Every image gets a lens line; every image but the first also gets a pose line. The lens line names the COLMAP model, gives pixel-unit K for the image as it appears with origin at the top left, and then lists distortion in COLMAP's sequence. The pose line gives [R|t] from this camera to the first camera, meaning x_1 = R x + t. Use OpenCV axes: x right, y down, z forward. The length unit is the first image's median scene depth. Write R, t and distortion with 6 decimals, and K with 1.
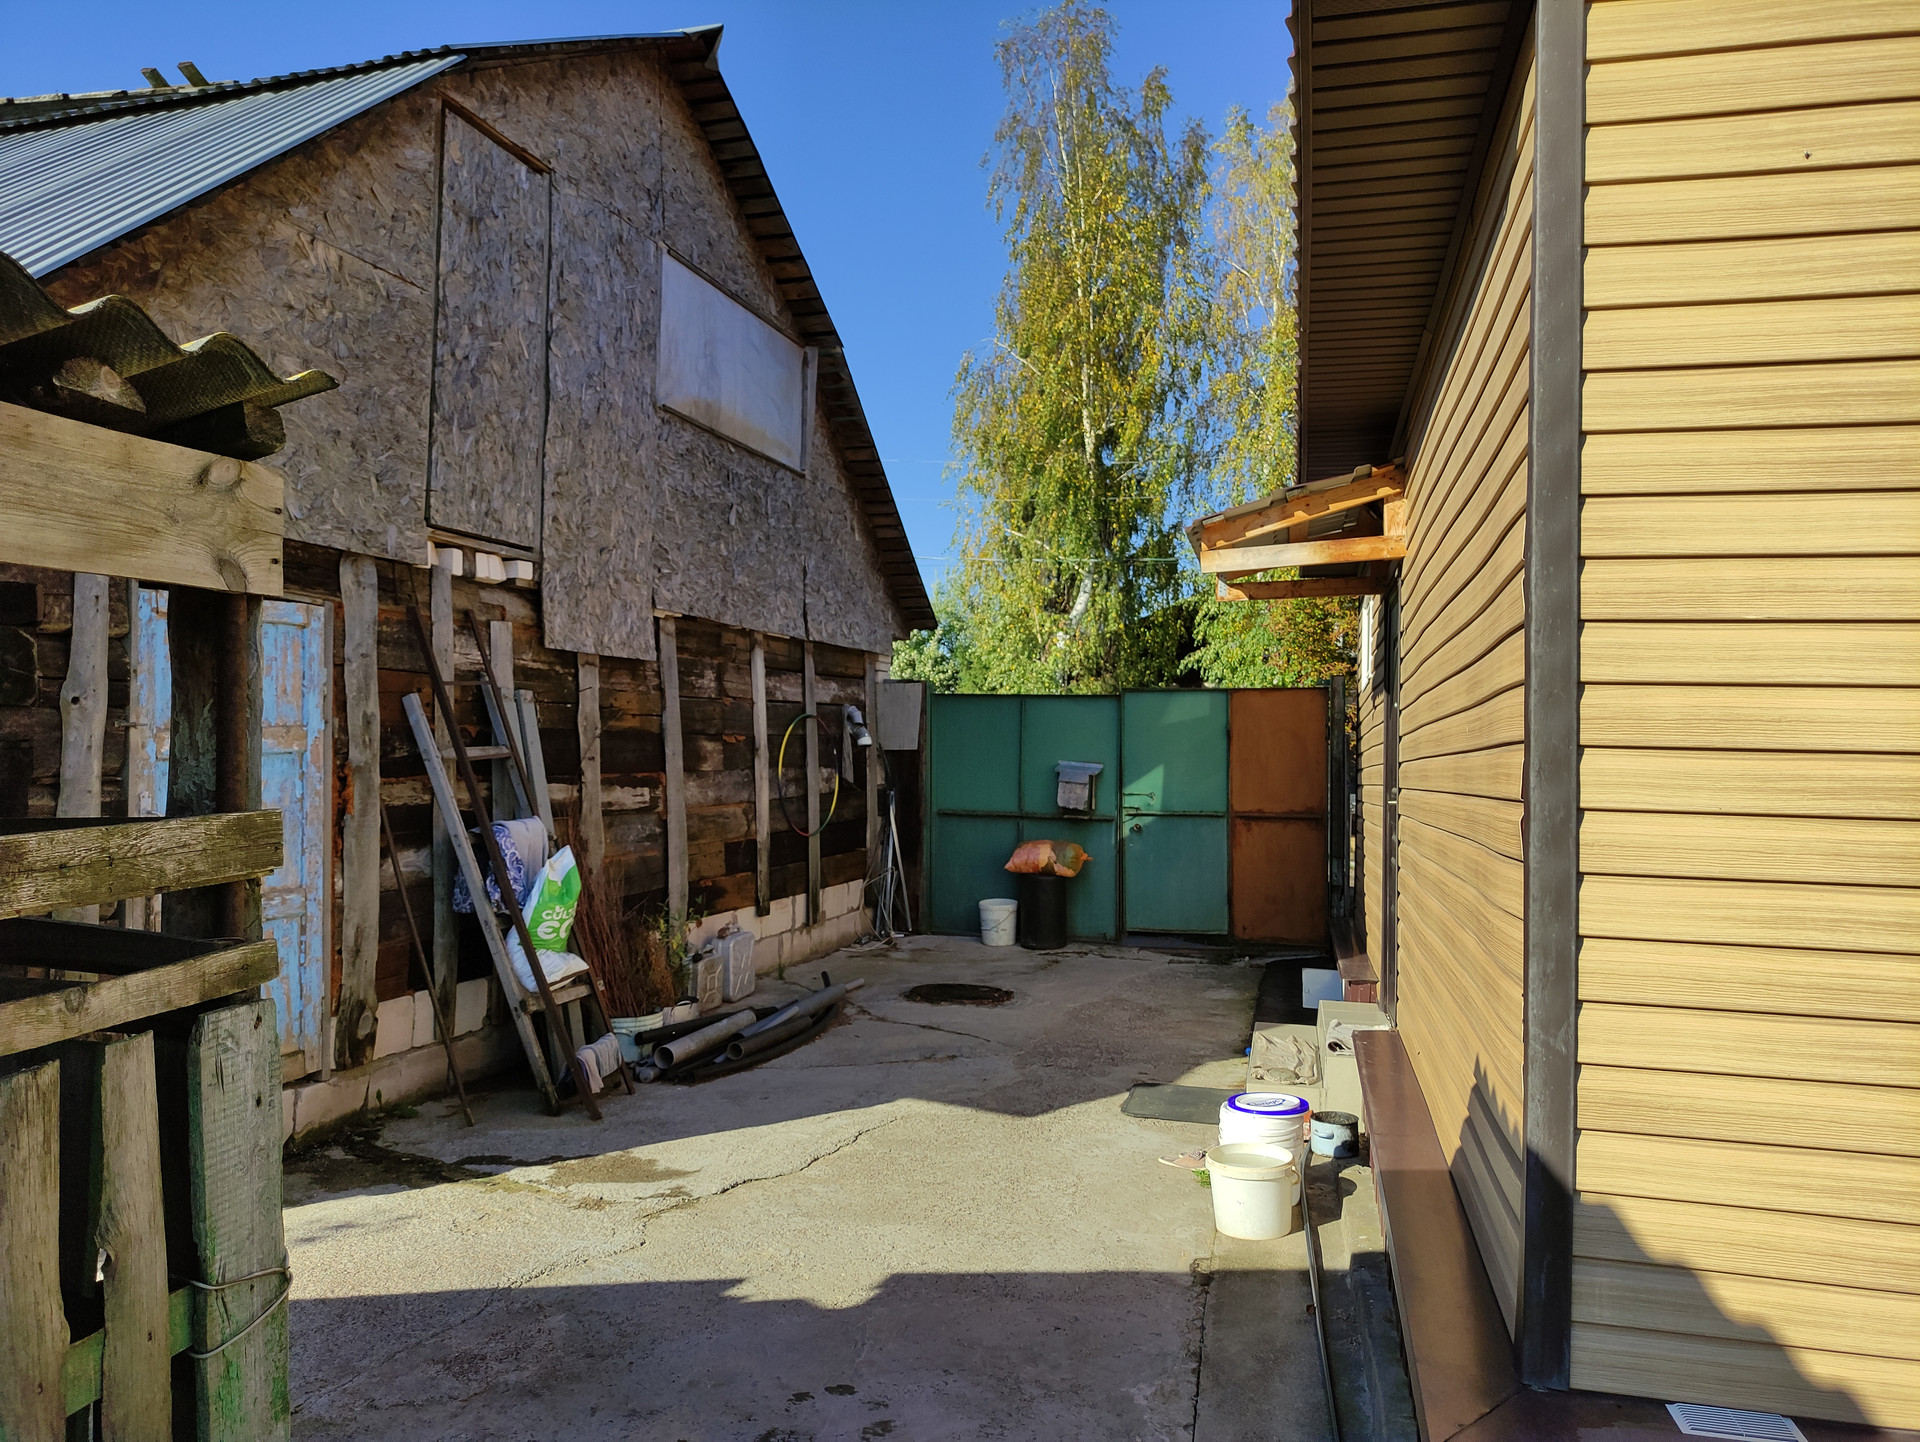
lens RADIAL K [[1418.9, 0, 954.8], [0, 1418.9, 731.3], [0, 0, 1]] dist [0.061119, -0.049192]
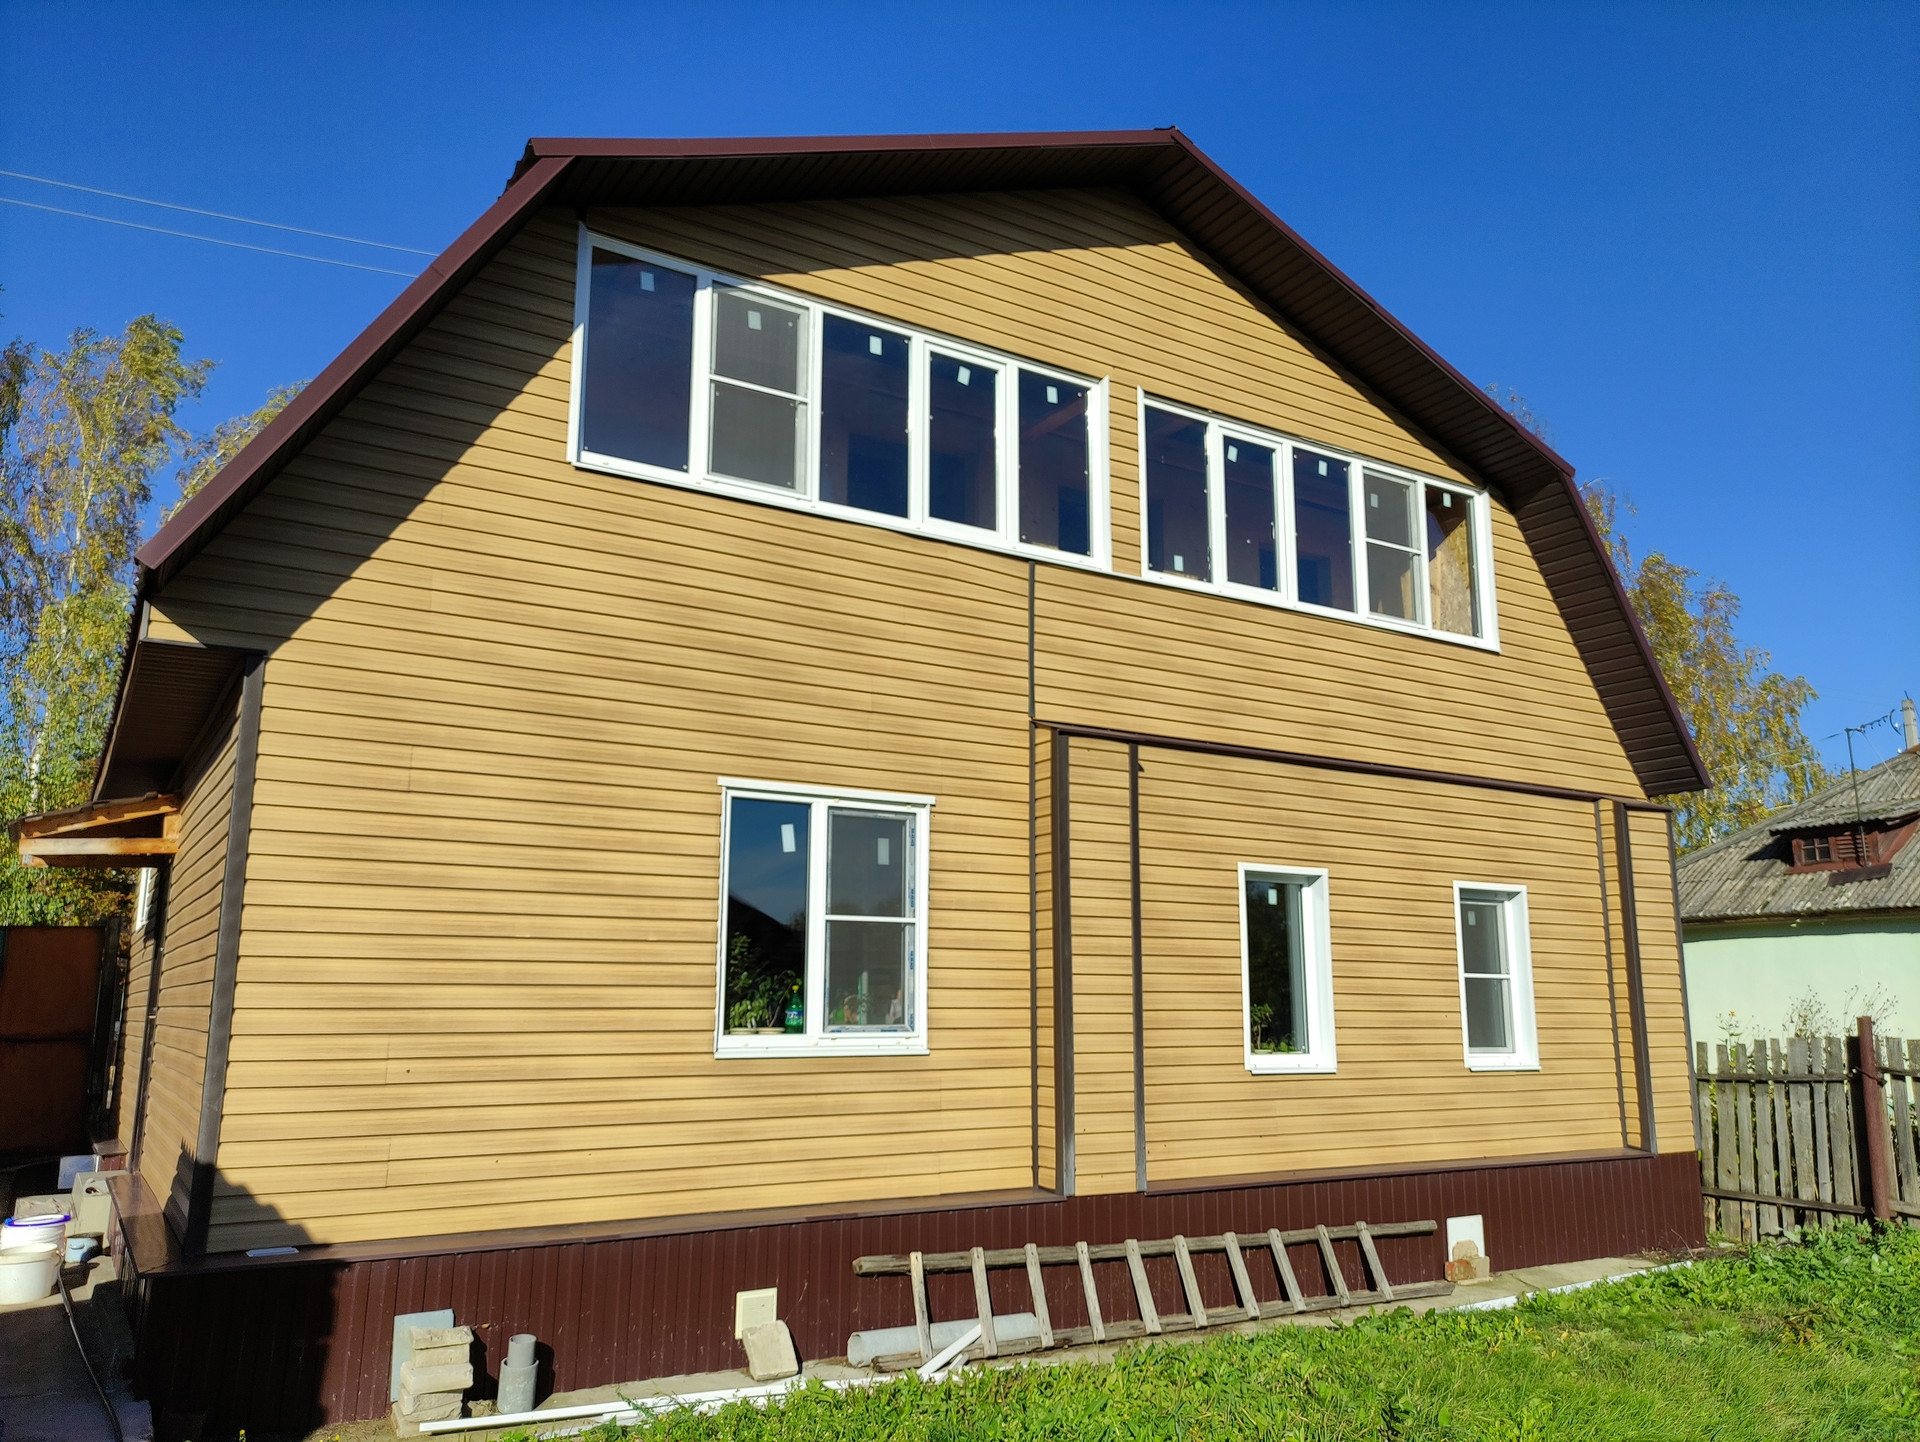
lens RADIAL K [[1418.8, 0, 952.1], [0, 1418.8, 734.5], [0, 0, 1]] dist [0.057389, -0.044631]
pose [[0.701301, 0.116186, 0.703333, -0.203050], [-0.008260, 0.987887, -0.154957, -0.015706], [-0.712818, 0.102862, 0.693765, -0.683865]]
